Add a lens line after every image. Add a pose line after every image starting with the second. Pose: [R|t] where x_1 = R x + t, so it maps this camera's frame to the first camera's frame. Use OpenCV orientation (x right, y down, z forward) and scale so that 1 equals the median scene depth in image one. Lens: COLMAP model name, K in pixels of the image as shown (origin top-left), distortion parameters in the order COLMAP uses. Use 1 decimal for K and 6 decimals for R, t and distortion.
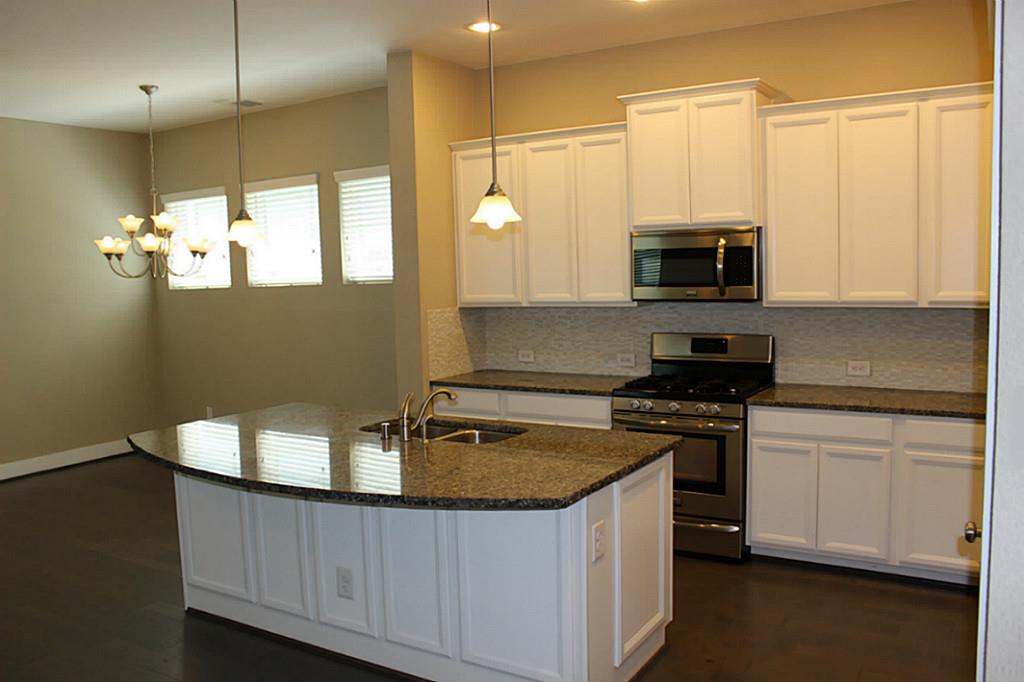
lens RADIAL K [[849.3, 0, 509.9], [0, 849.3, 332.9], [0, 0, 1]] dist [-0.125804, -0.028833]
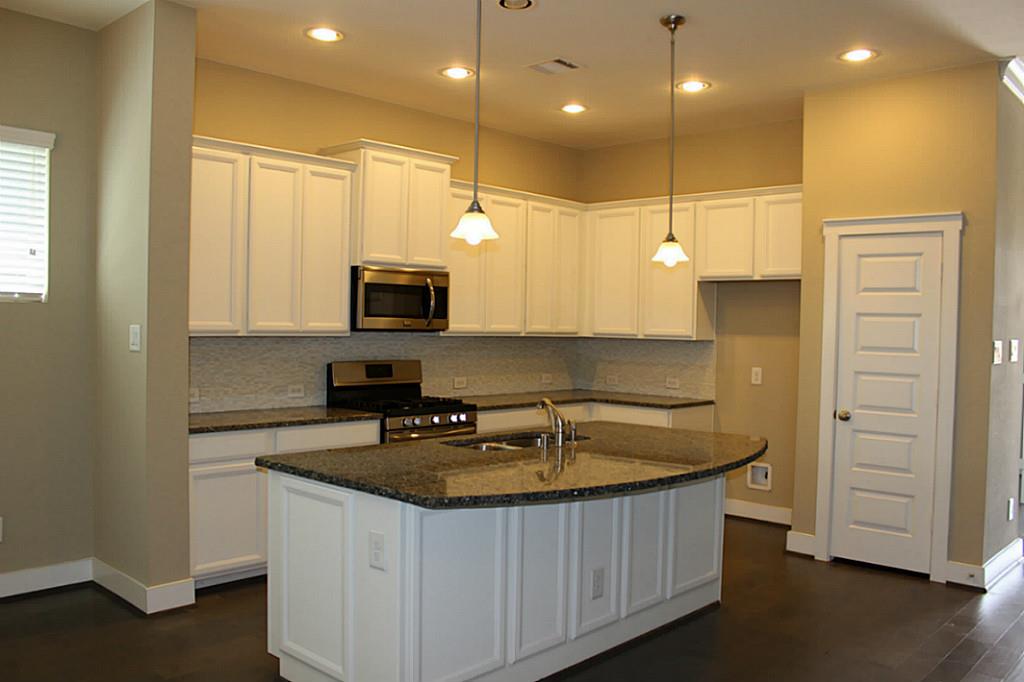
lens RADIAL K [[849.3, 0, 515.7], [0, 849.3, 335.1], [0, 0, 1]] dist [-0.125804, -0.028833]
pose [[0.209814, 0.017321, 0.977588, -0.809749], [0.053043, 0.998169, -0.029069, 0.009328], [-0.976301, 0.057953, 0.208511, 0.557384]]
